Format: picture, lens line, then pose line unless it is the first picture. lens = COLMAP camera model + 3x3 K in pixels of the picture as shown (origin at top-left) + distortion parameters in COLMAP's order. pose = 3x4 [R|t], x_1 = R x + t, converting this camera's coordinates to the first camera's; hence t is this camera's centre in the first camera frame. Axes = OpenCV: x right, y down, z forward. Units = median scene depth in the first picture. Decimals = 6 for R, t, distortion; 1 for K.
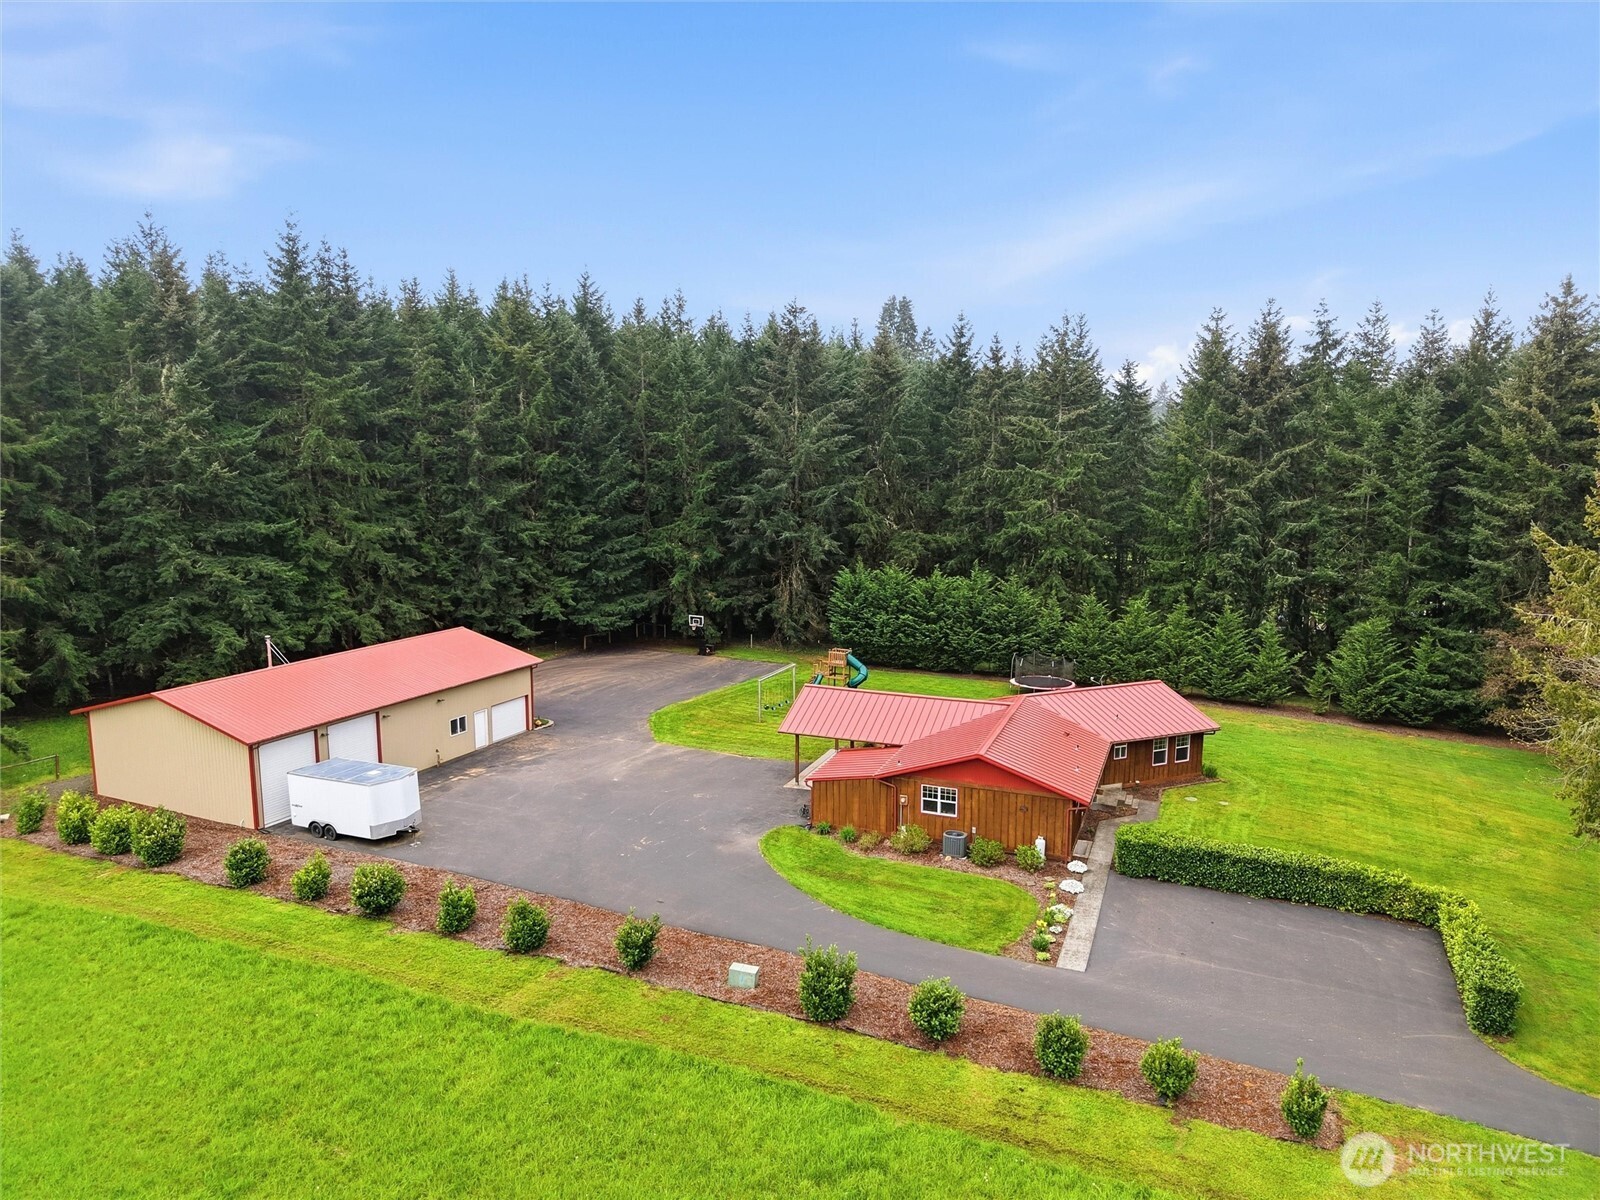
lens RADIAL K [[1067.8, 0, 792.2], [0, 1067.8, 584.2], [0, 0, 1]] dist [0.038692, -0.052238]
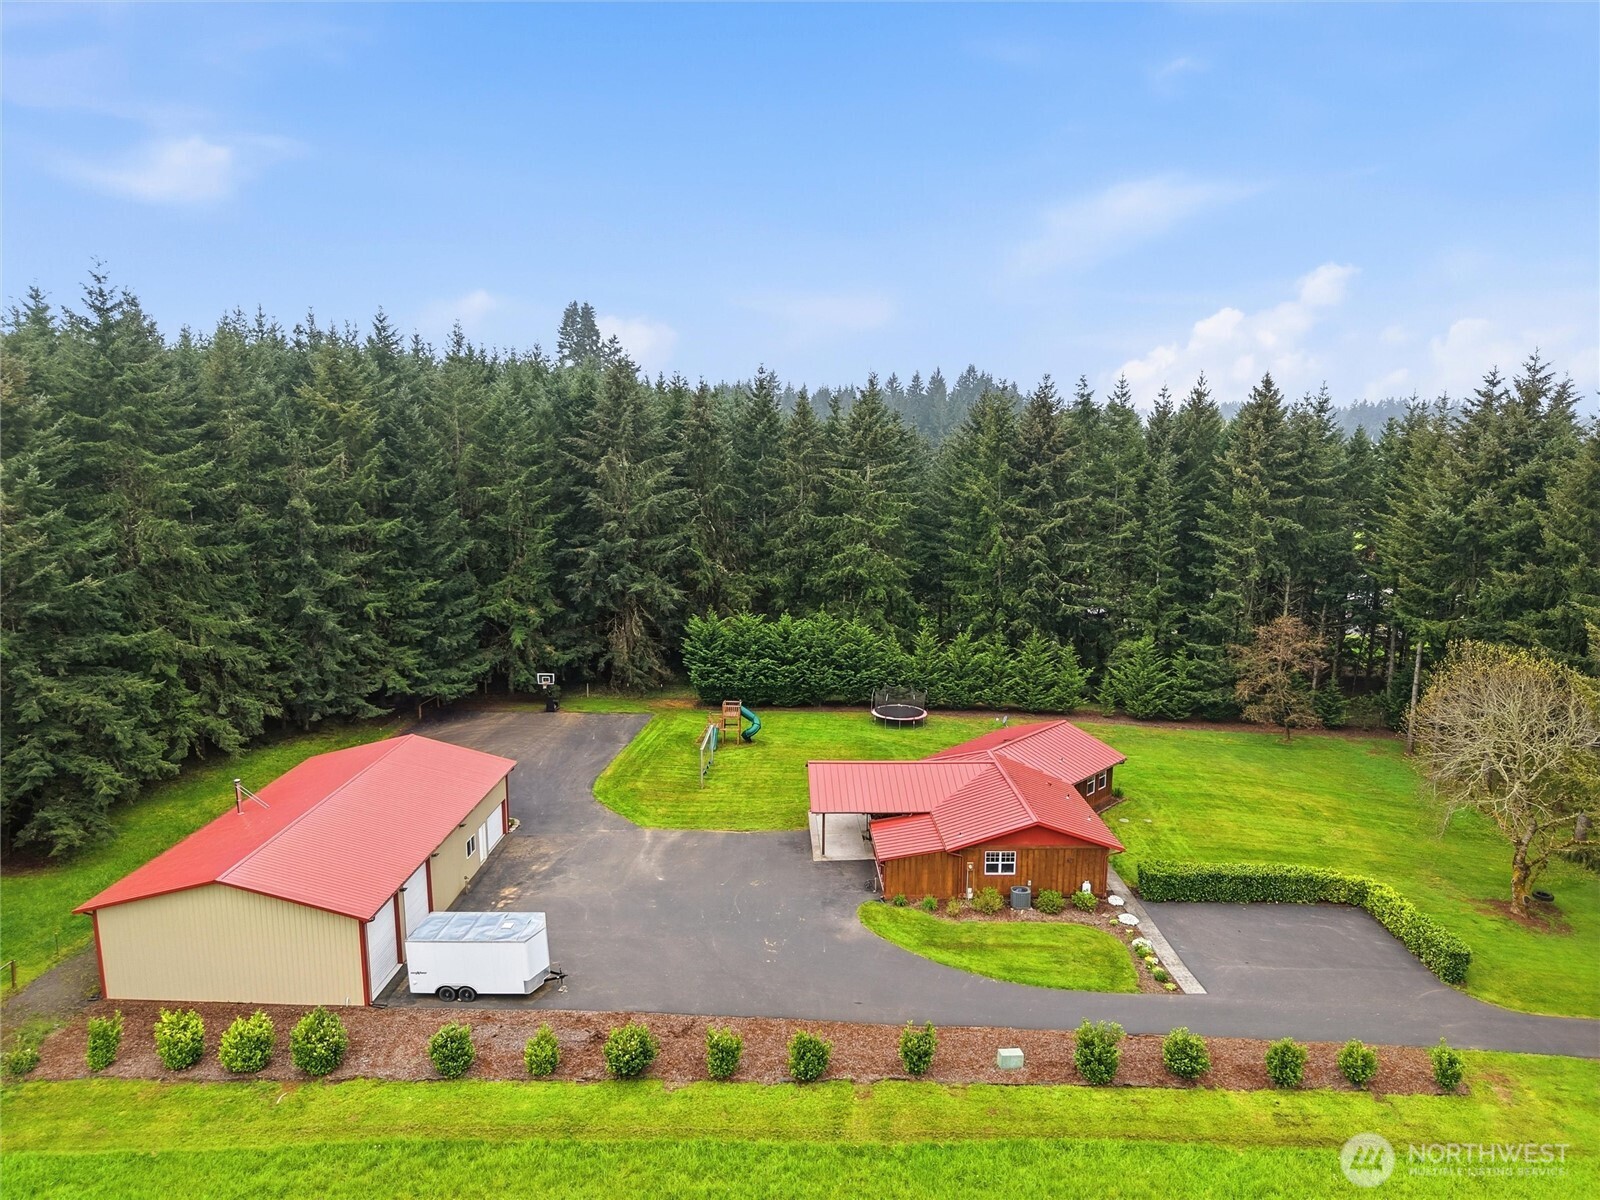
lens RADIAL K [[1067.8, 0, 792.2], [0, 1067.8, 584.2], [0, 0, 1]] dist [0.038692, -0.052238]
pose [[0.922013, -0.062829, 0.382028, -0.288350], [0.050399, 0.997826, 0.042468, -0.095534], [-0.383865, -0.019902, 0.923175, -0.004646]]
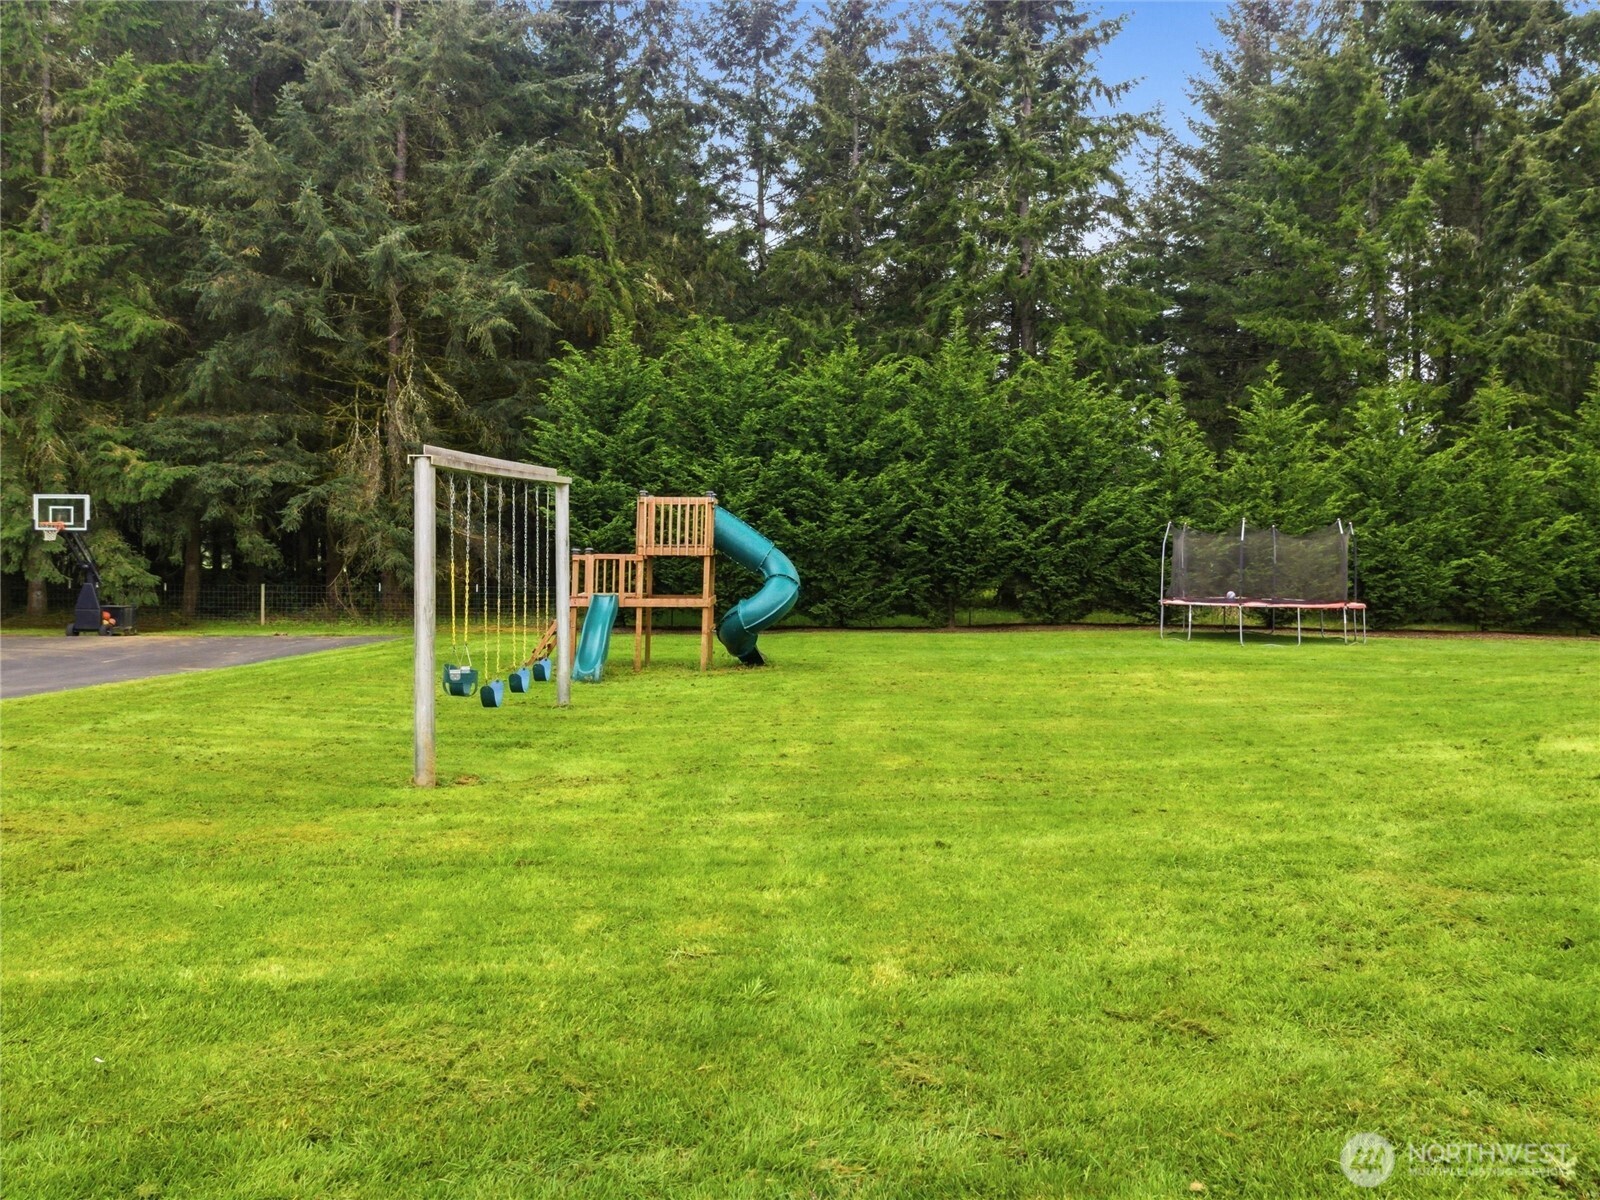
lens RADIAL K [[1063.7, 0, 798.6], [0, 1063.7, 541.5], [0, 0, 1]] dist [-0.001815, -0.000231]
pose [[0.902908, 0.006395, 0.429787, -0.035278], [0.052079, 0.990895, -0.124153, 0.102875], [-0.426668, 0.134482, 0.894354, 0.738476]]
